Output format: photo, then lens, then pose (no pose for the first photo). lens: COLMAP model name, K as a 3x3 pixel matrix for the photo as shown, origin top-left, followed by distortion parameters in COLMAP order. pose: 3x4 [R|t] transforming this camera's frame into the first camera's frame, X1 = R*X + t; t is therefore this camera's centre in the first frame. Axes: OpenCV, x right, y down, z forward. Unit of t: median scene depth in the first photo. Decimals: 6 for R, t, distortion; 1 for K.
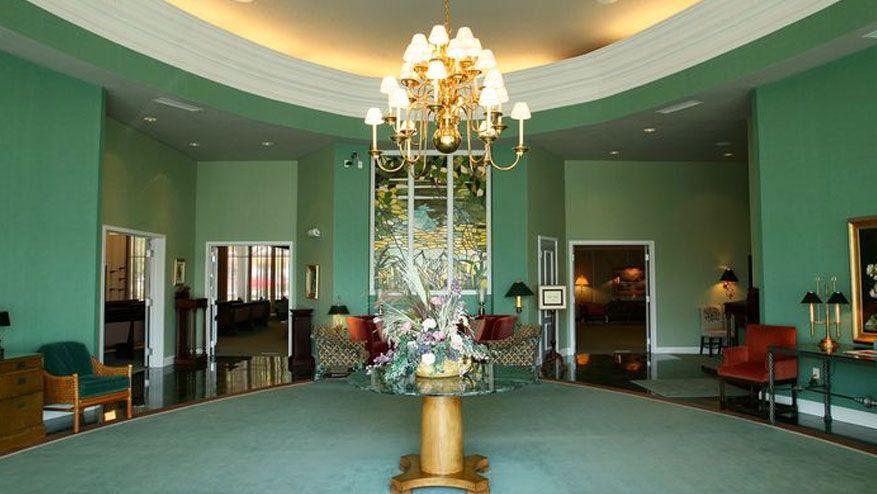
lens RADIAL K [[653.8, 0, 438.5], [0, 653.8, 247.0], [0, 0, 1]] dist [-0.001747, -0.000637]
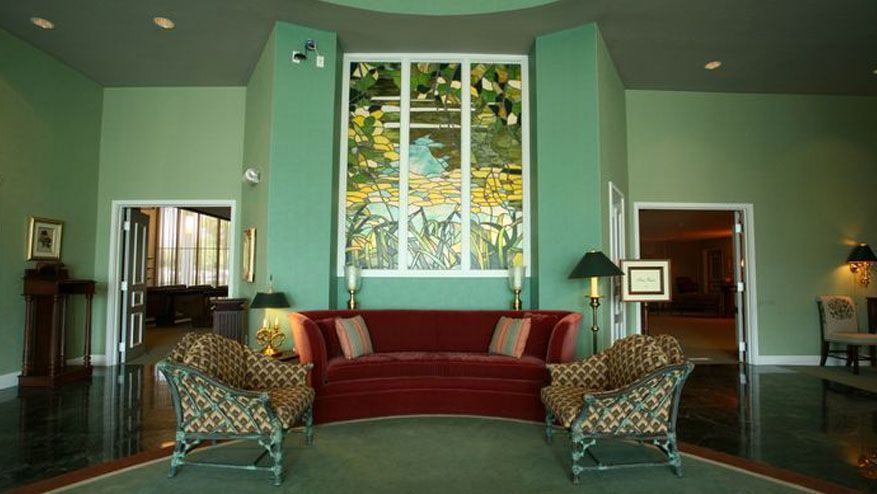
lens RADIAL K [[653.8, 0, 438.5], [0, 653.8, 247.0], [0, 0, 1]] dist [-0.001747, -0.000637]
pose [[0.999966, 0.005996, -0.005720, -0.004580], [-0.005902, 0.999851, 0.016220, 0.032968], [0.005816, -0.016186, 0.999852, 0.357175]]
